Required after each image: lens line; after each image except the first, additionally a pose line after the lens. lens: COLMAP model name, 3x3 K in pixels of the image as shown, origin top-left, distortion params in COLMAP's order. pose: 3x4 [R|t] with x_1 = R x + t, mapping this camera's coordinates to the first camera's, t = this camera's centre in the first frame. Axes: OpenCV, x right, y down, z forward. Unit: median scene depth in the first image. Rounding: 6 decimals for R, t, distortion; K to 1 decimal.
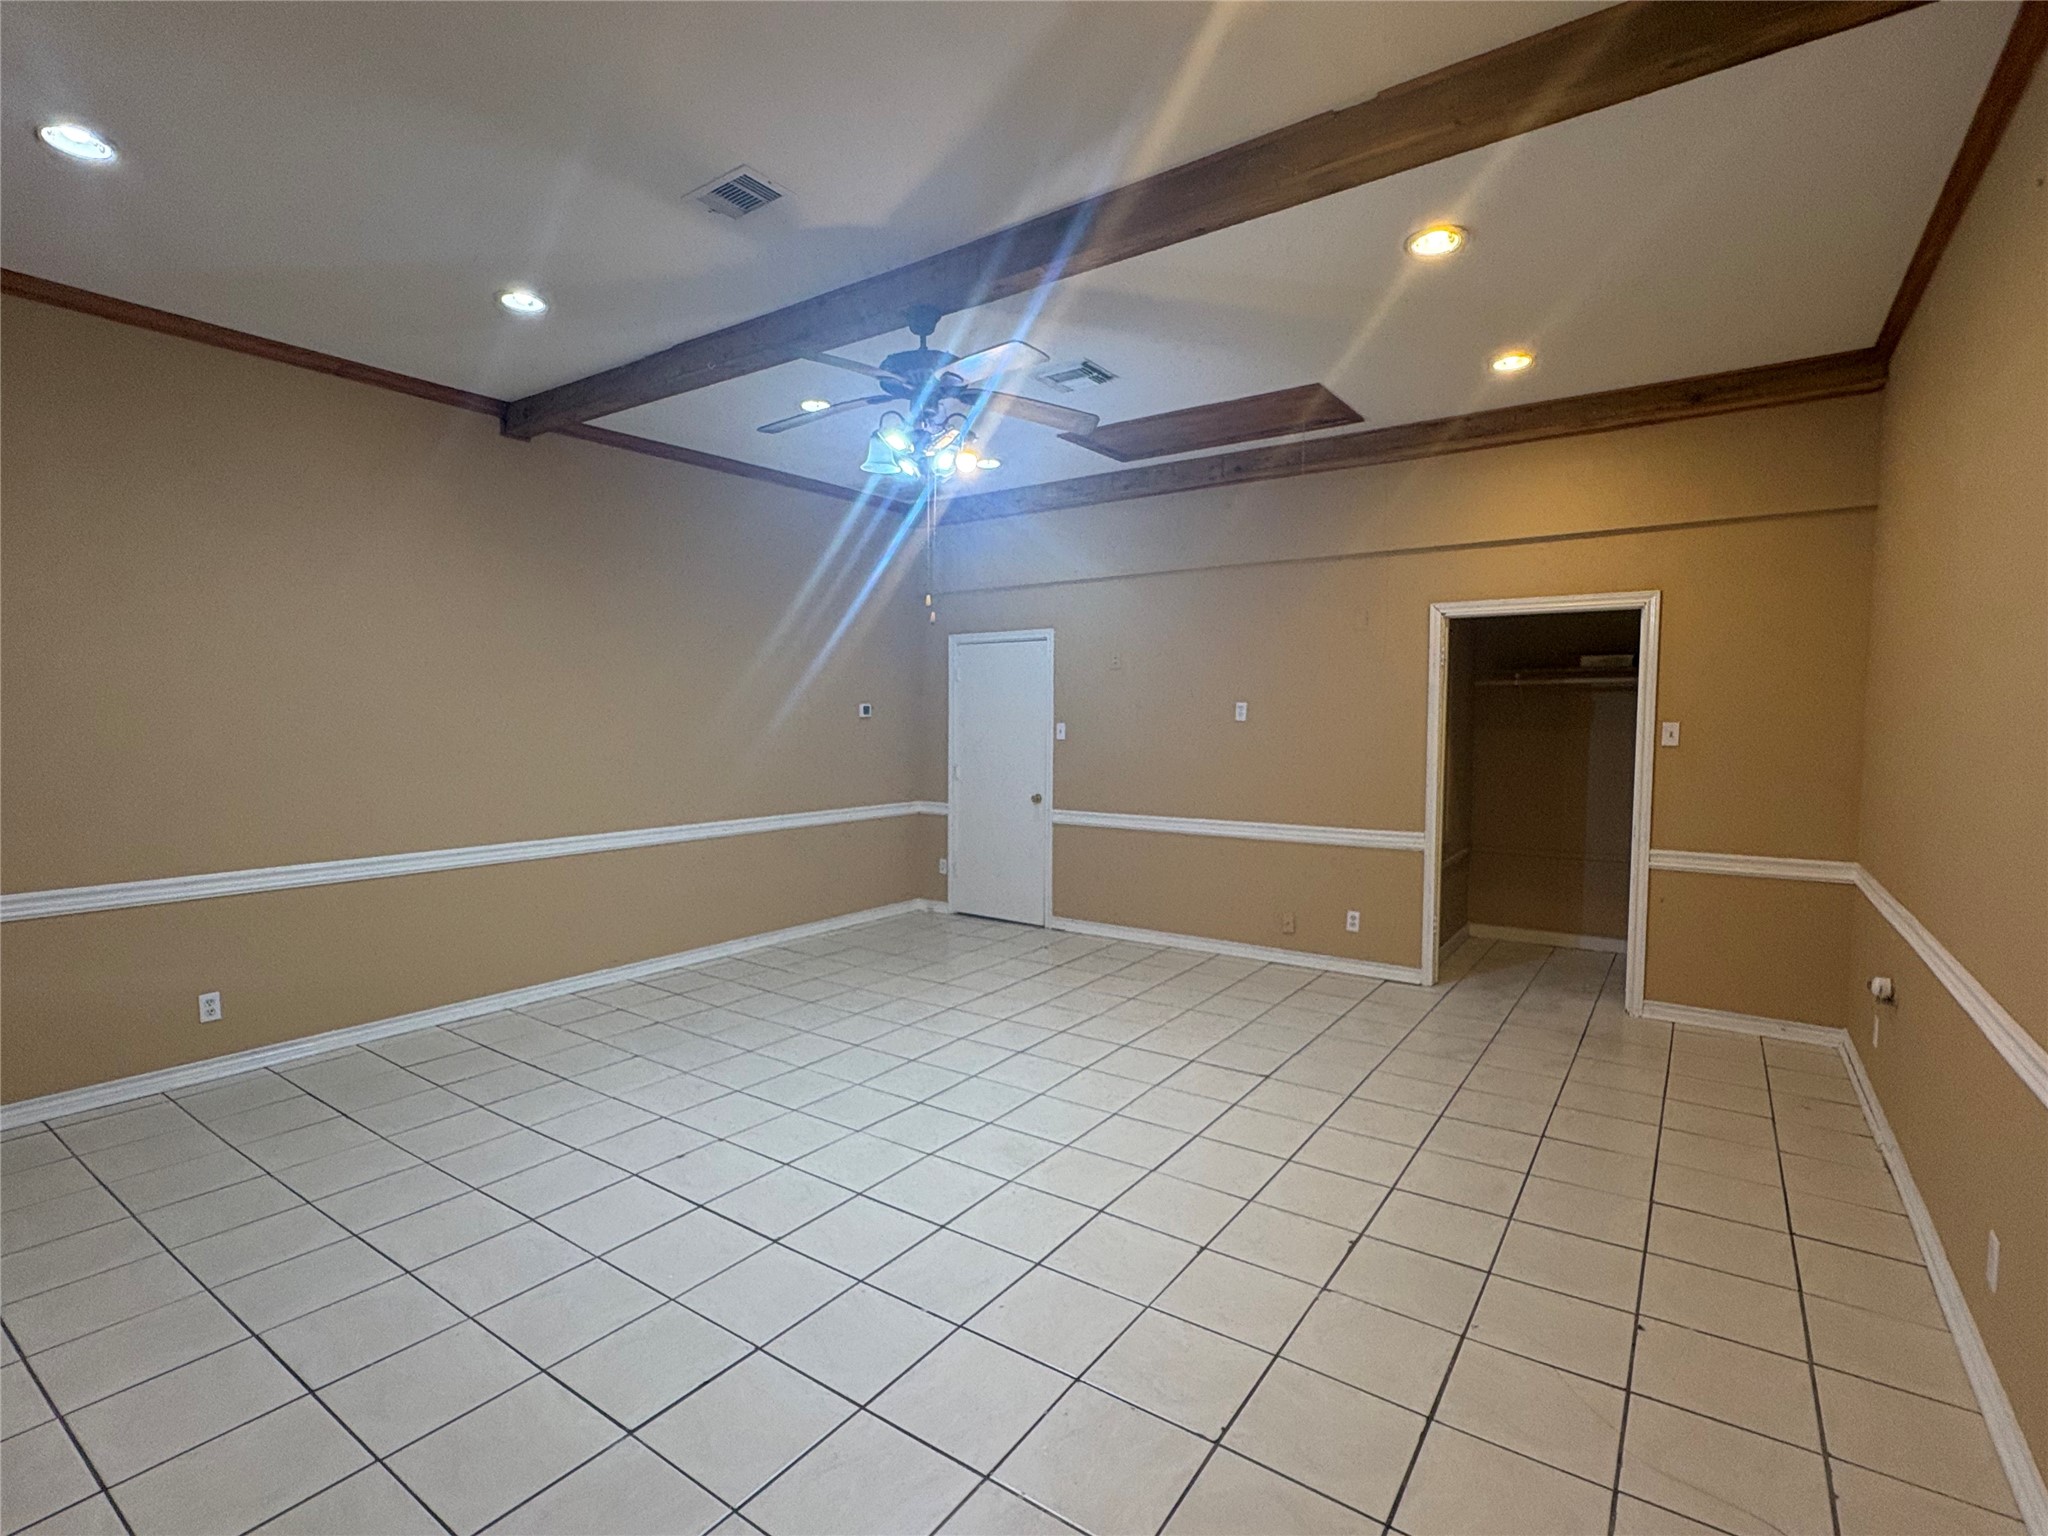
lens RADIAL K [[967.3, 0, 1024.0], [0, 967.3, 768.0], [0, 0, 1]] dist [0.003120, 0.001189]
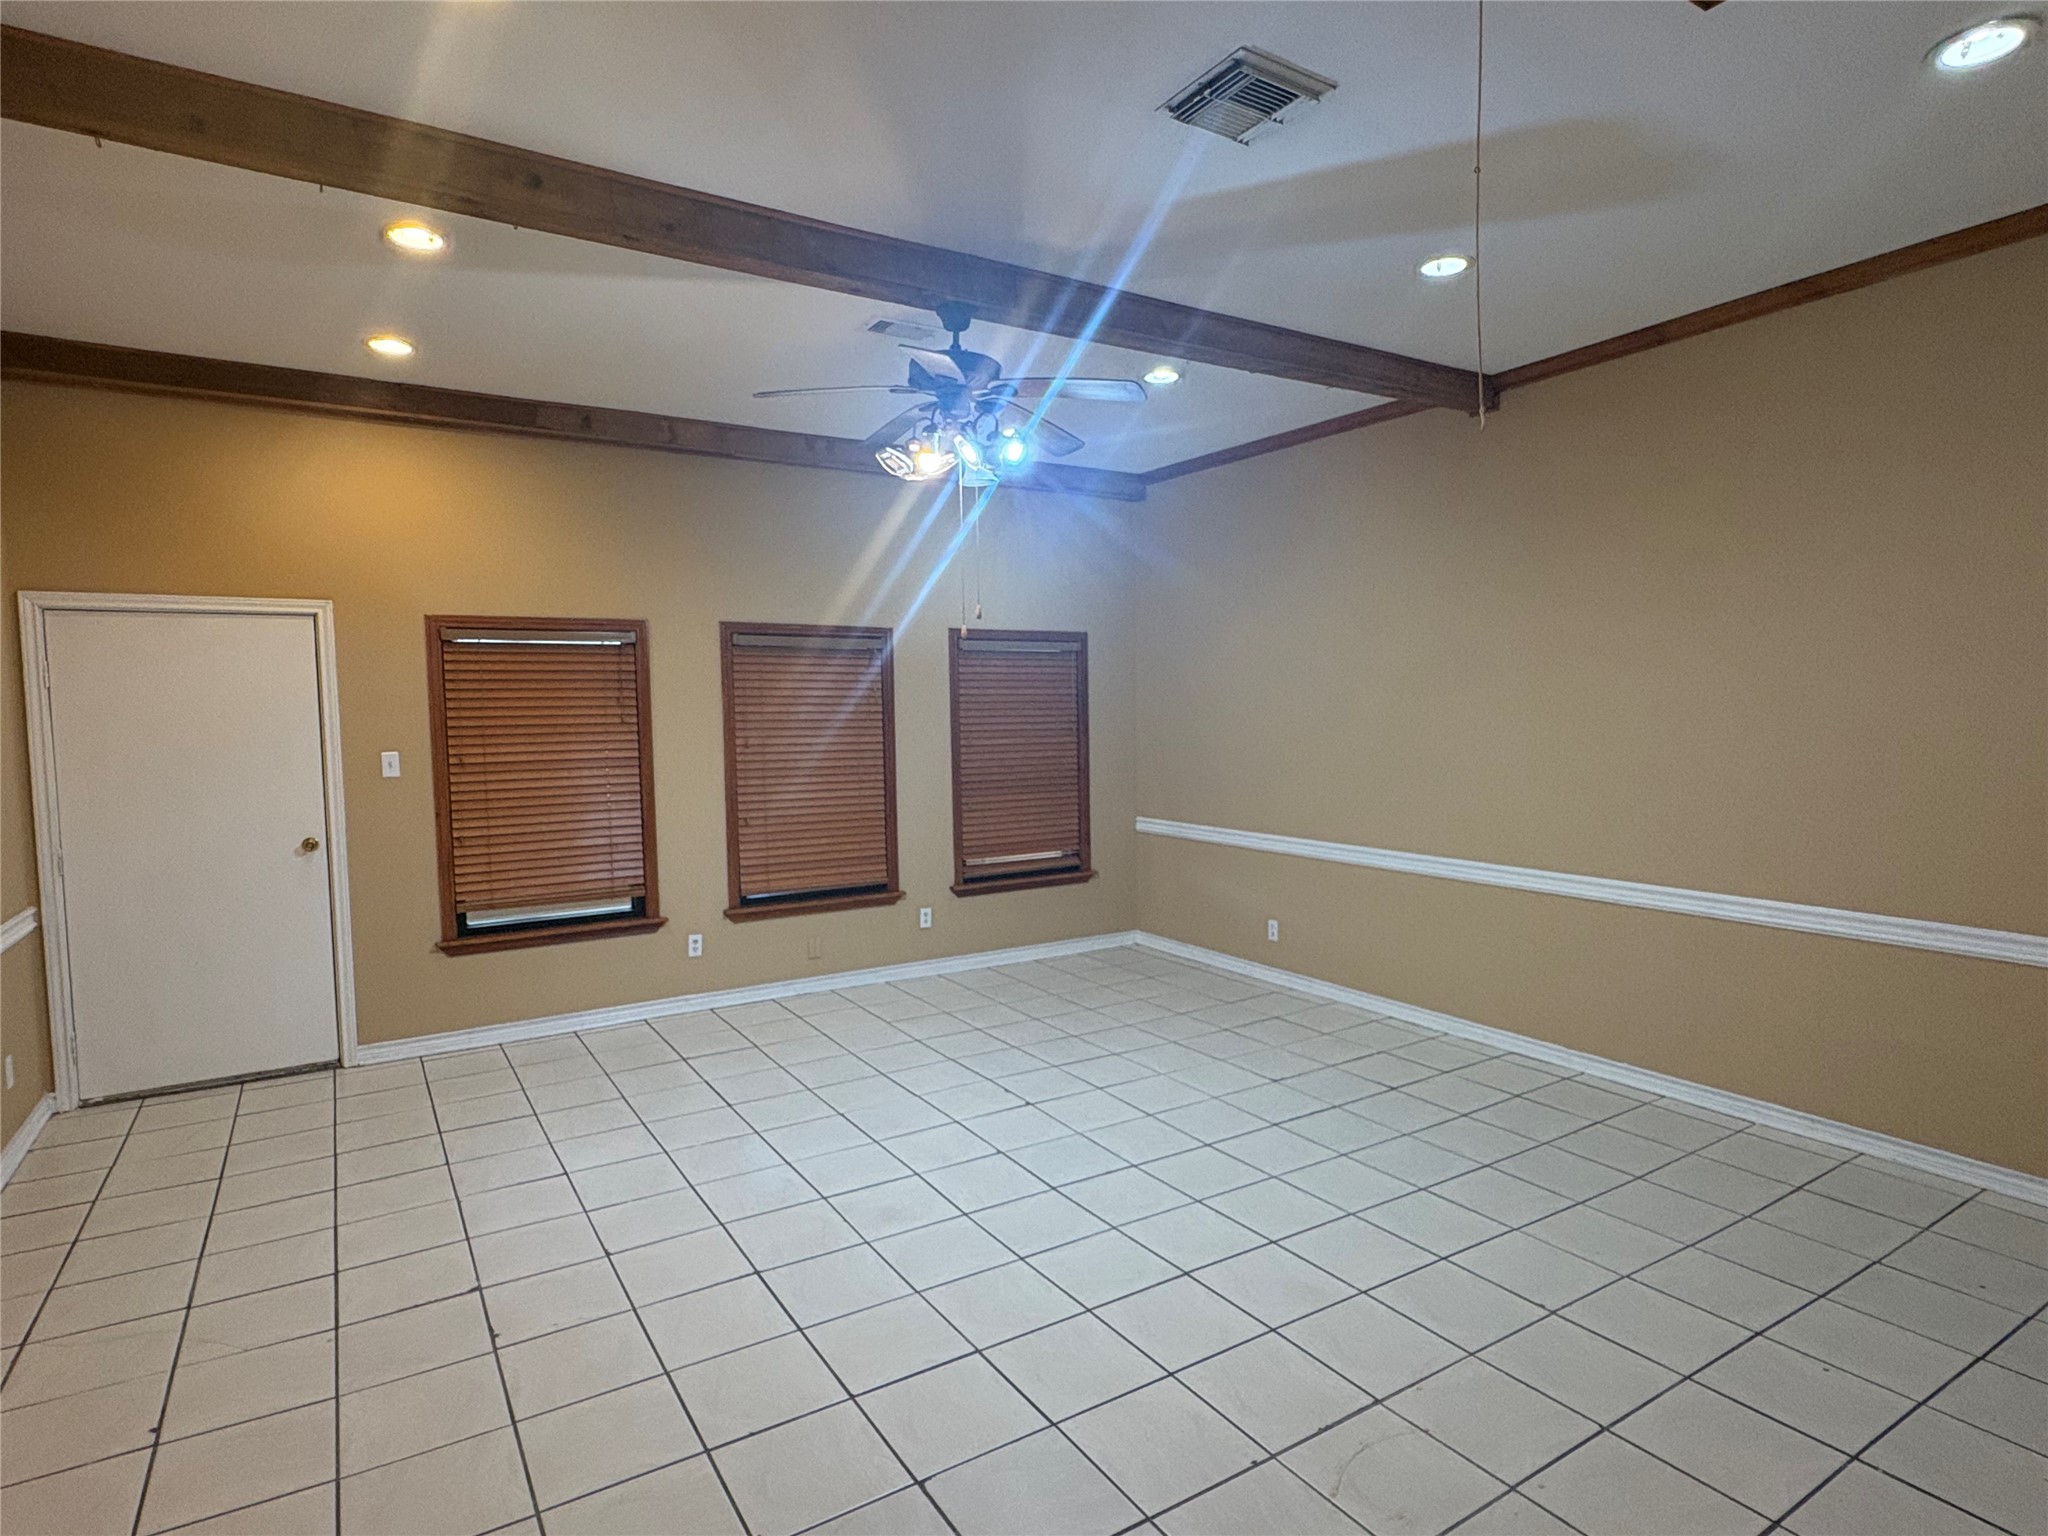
lens RADIAL K [[1106.2, 0, 1026.7], [0, 1106.2, 776.4], [0, 0, 1]] dist [0.004683, 0.001059]
pose [[-0.388034, 0.059319, -0.919734, 0.629928], [-0.038388, 0.996020, 0.080435, -0.074322], [0.920845, 0.066518, -0.384213, 1.076495]]
